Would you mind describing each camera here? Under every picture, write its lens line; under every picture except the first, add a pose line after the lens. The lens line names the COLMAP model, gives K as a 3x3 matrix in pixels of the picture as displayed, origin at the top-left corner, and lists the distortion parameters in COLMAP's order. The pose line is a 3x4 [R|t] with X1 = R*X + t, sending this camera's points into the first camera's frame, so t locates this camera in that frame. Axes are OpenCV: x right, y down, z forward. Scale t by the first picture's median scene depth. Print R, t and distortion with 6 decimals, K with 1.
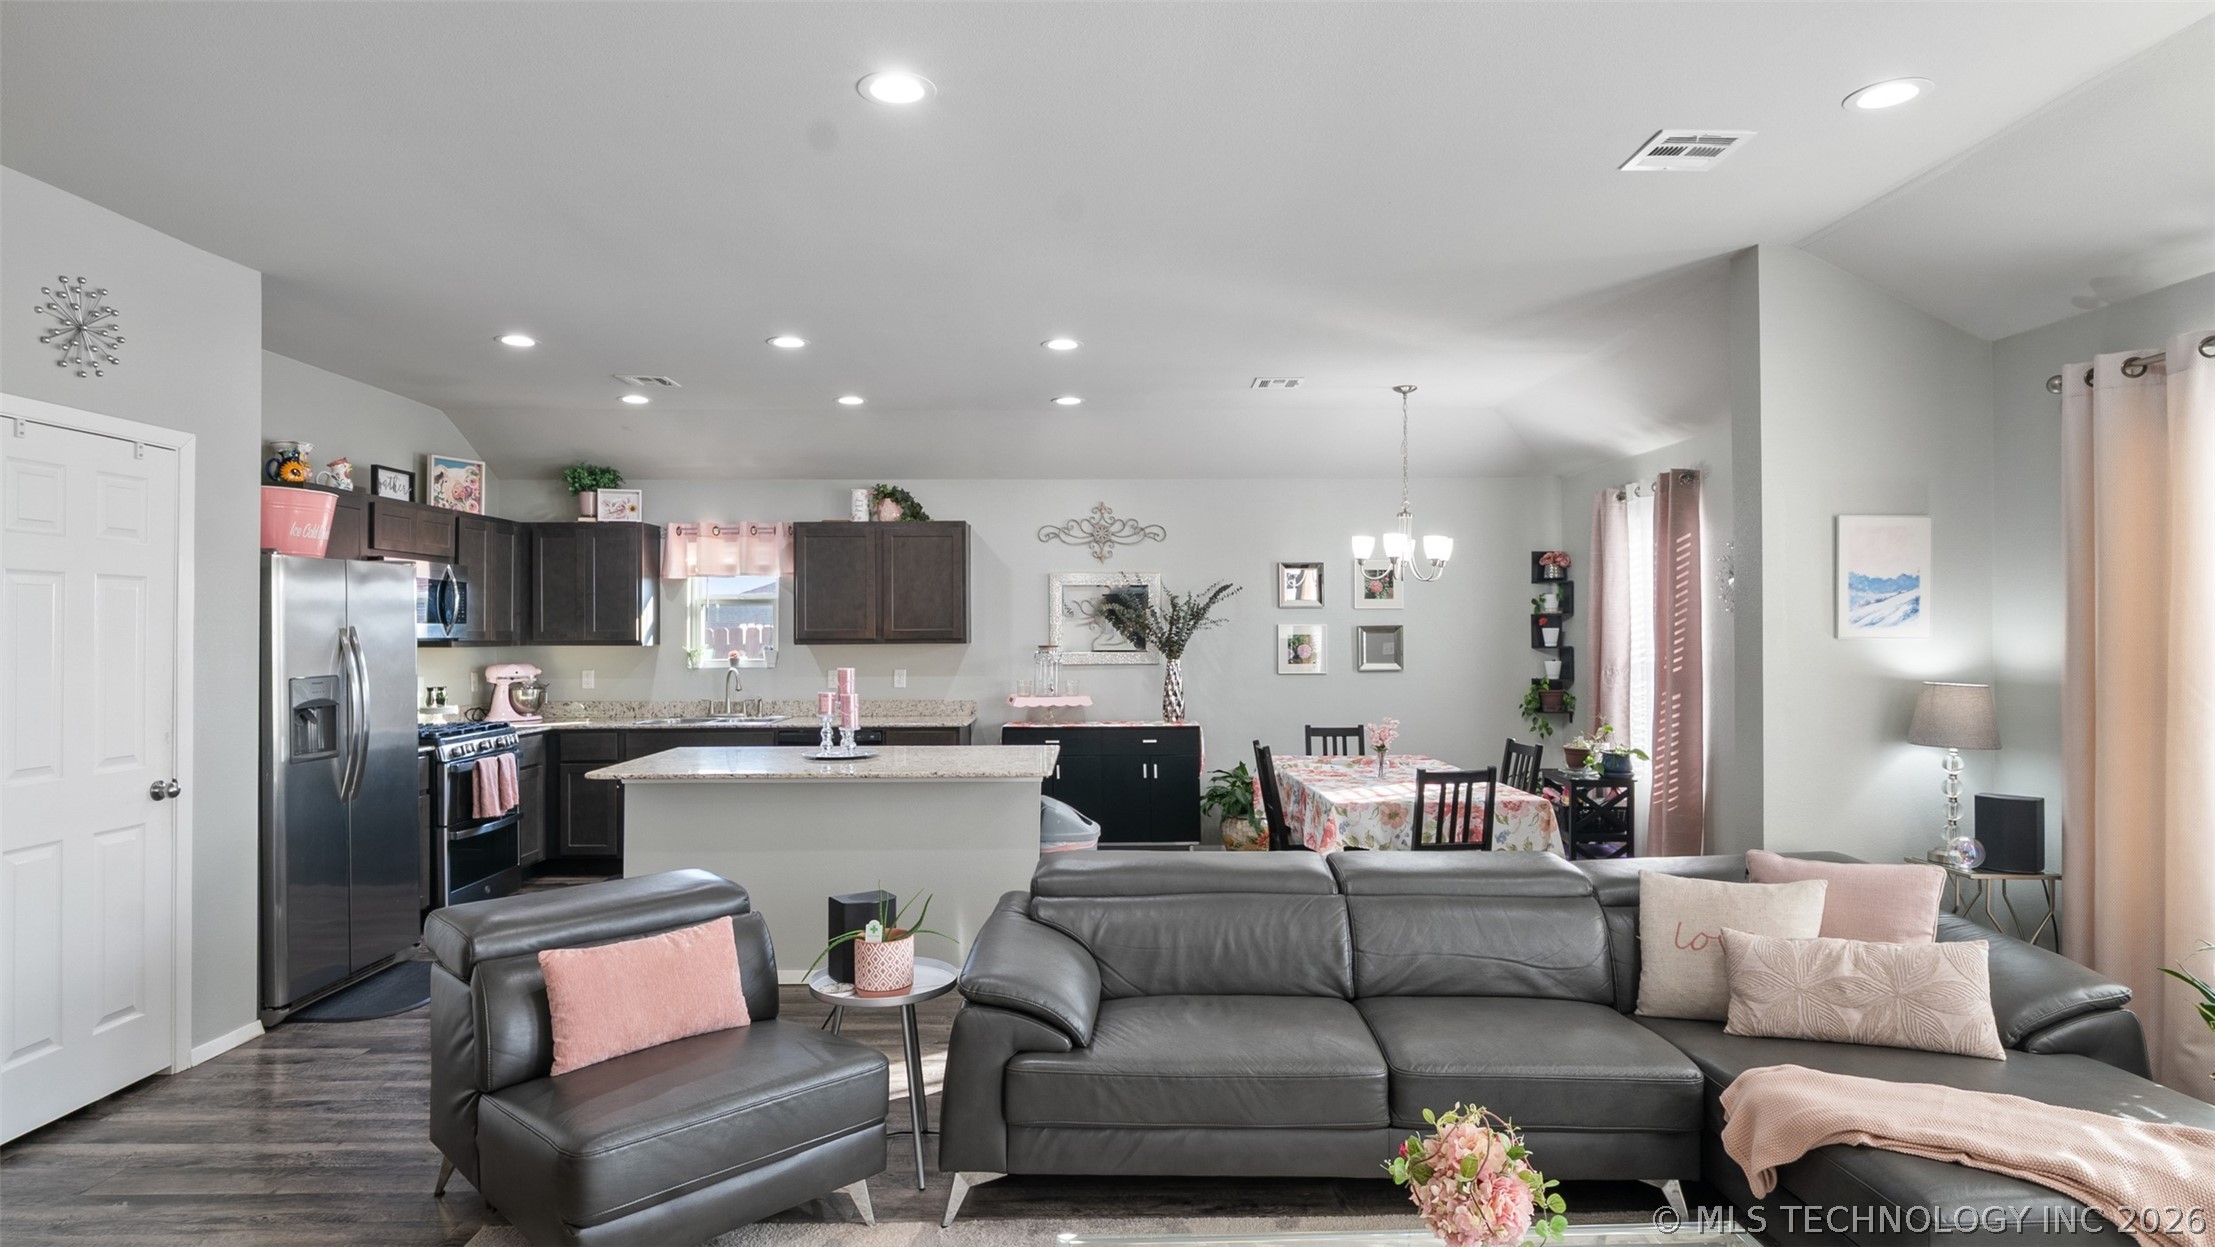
lens RADIAL K [[1175.3, 0, 1105.1], [0, 1175.3, 614.0], [0, 0, 1]] dist [0.000601, -0.000221]
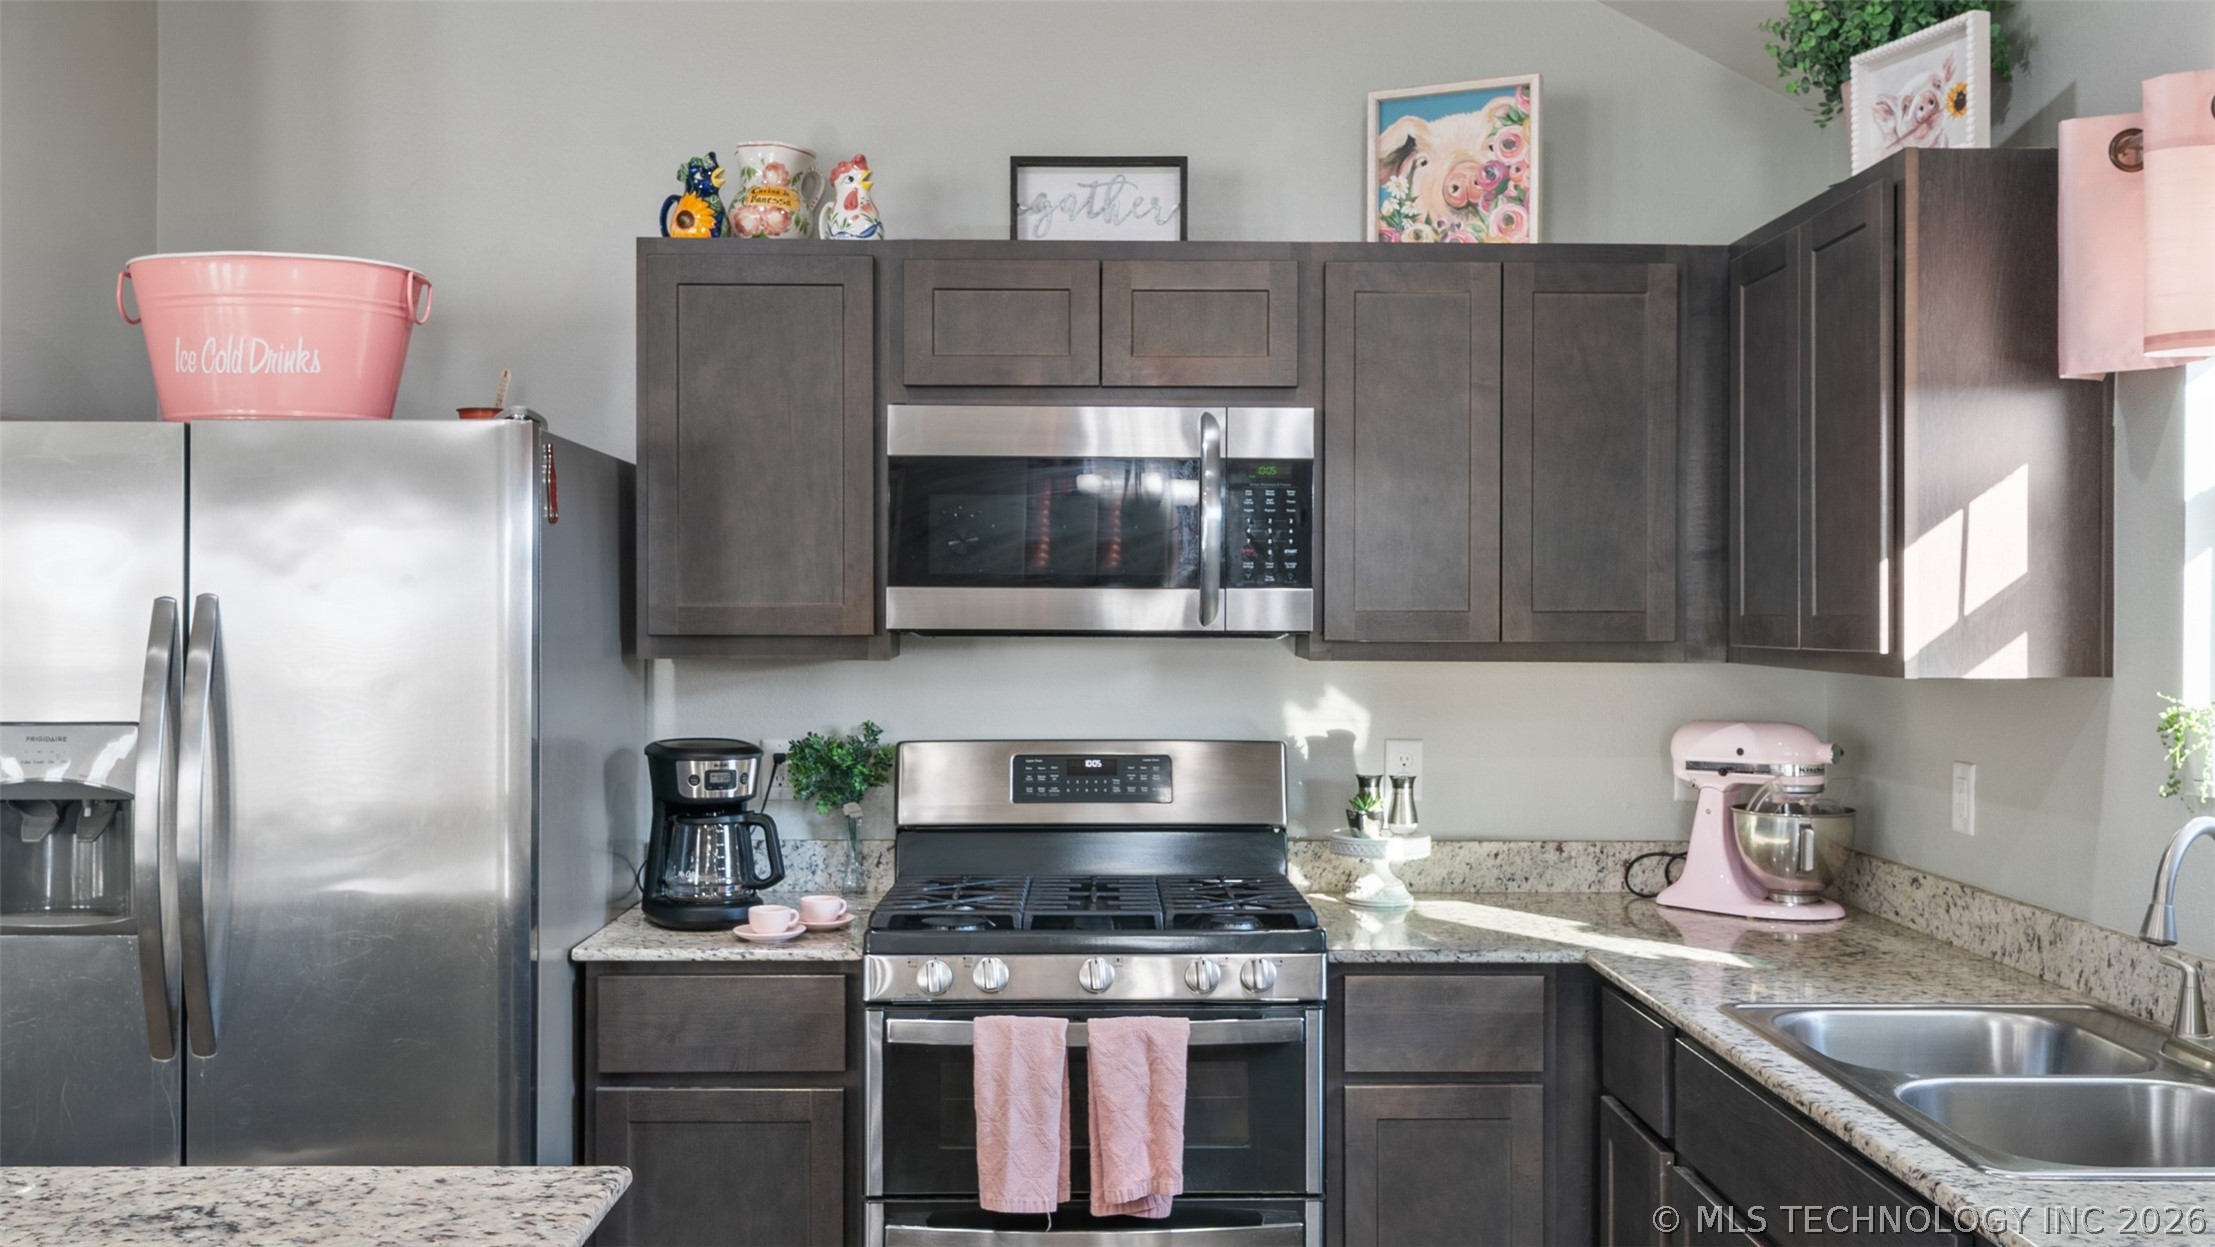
lens RADIAL K [[1920.8, 0, 1107.5], [0, 1920.8, 623.5], [0, 0, 1]] dist [-0.002889, -0.002165]
pose [[0.005081, 0.010954, -0.999927, -0.014441], [0.010230, 0.999887, 0.011006, 0.010312], [0.999935, -0.010286, 0.004968, 0.848584]]
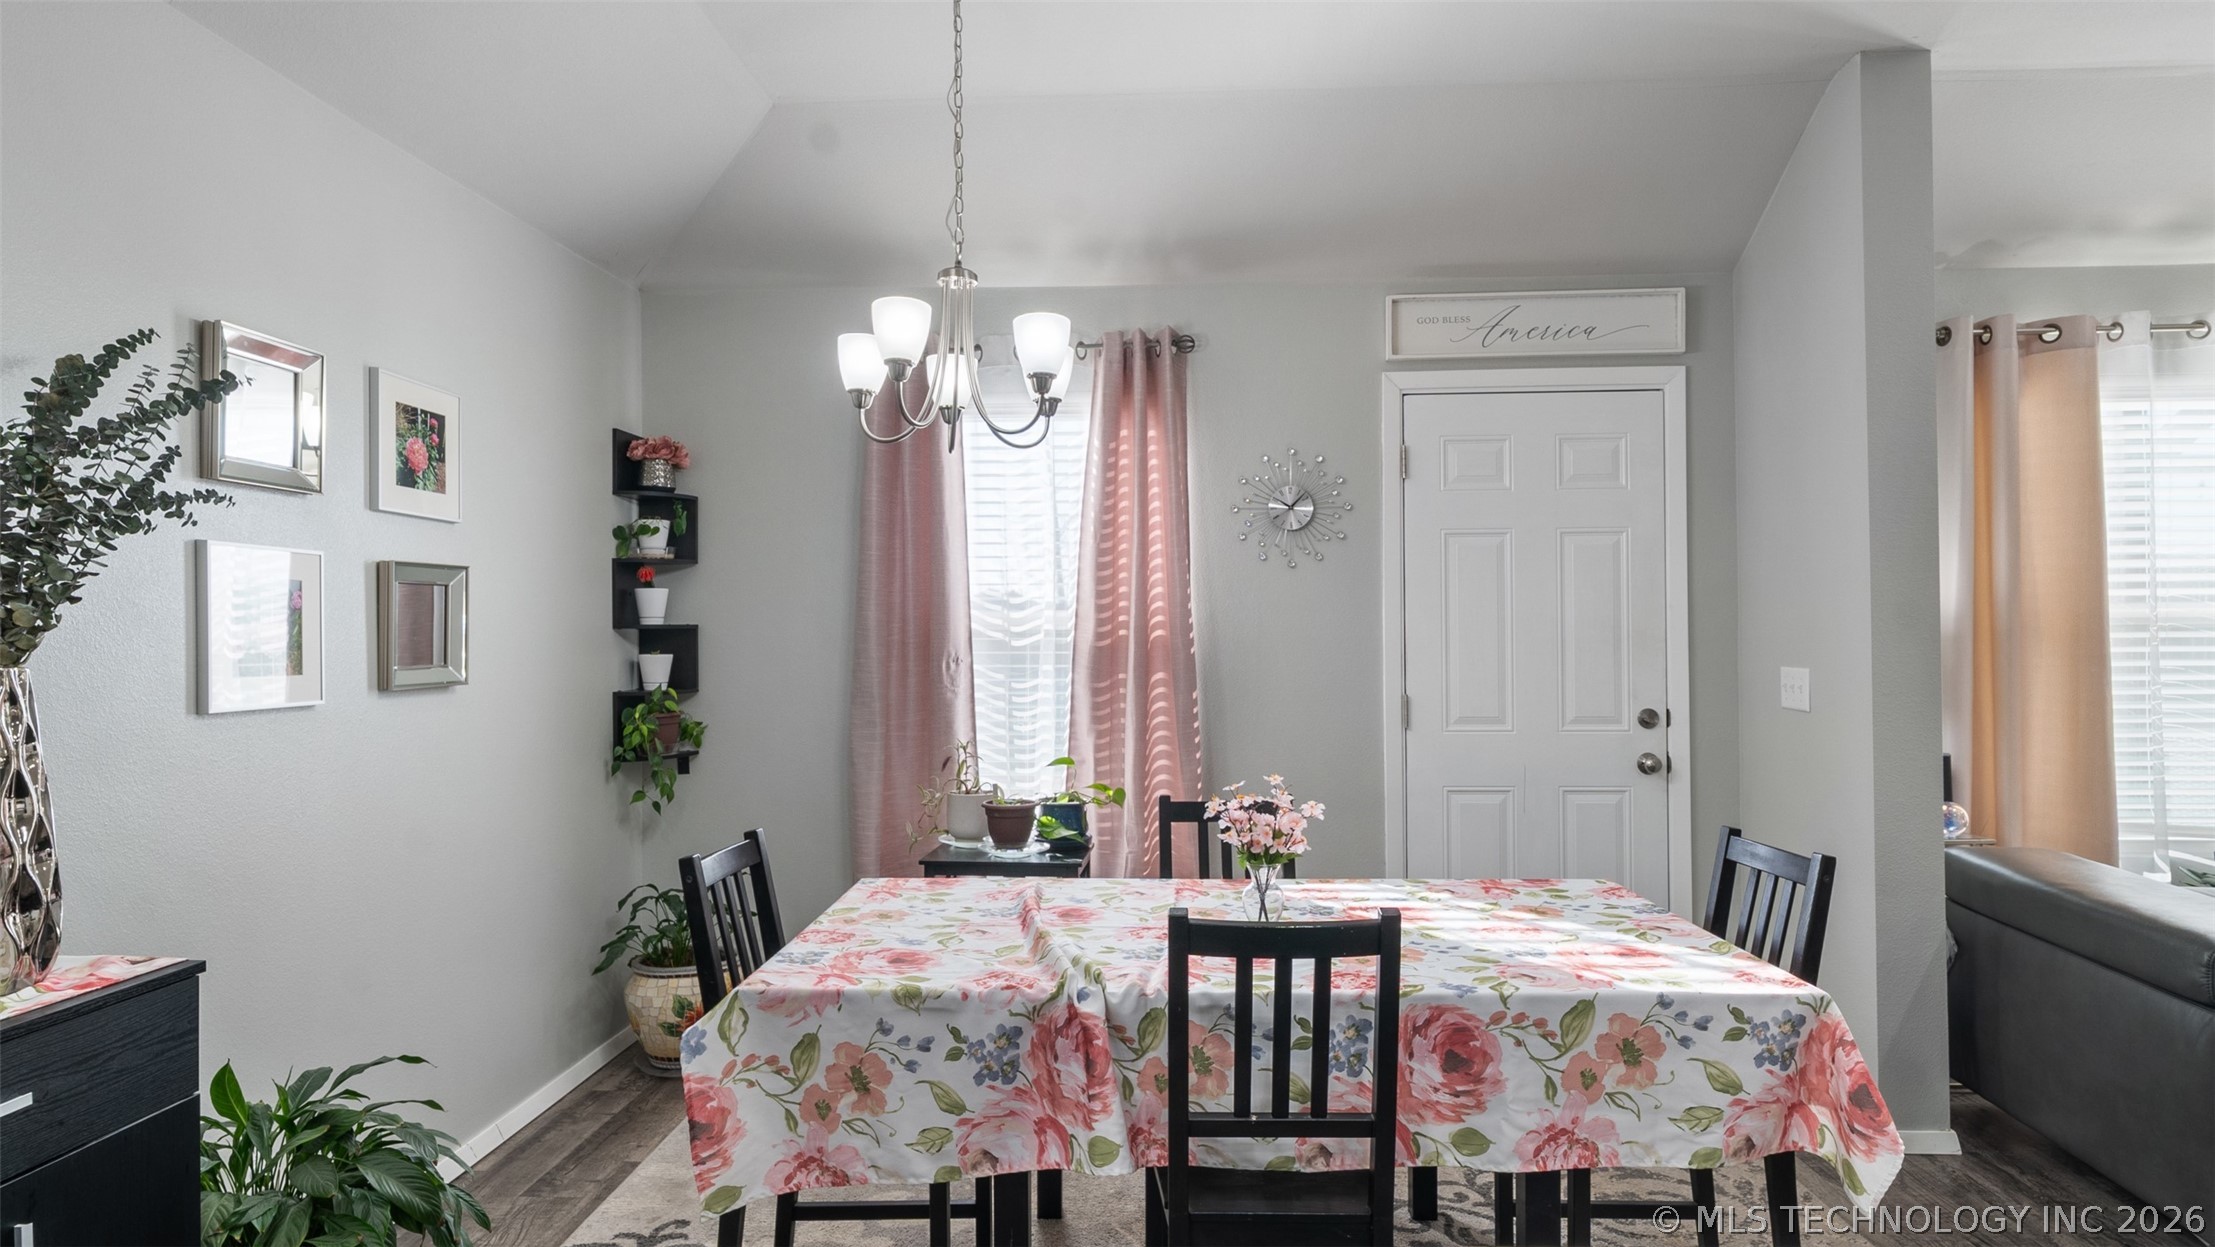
lens RADIAL K [[1266.1, 0, 1107.5], [0, 1266.1, 623.5], [0, 0, 1]] dist [-0.002868, -0.000331]
pose [[0.066301, 0.011633, 0.997732, -0.148691], [-0.006331, 0.999917, -0.011238, 0.033189], [-0.997780, -0.005572, 0.066370, 0.808306]]
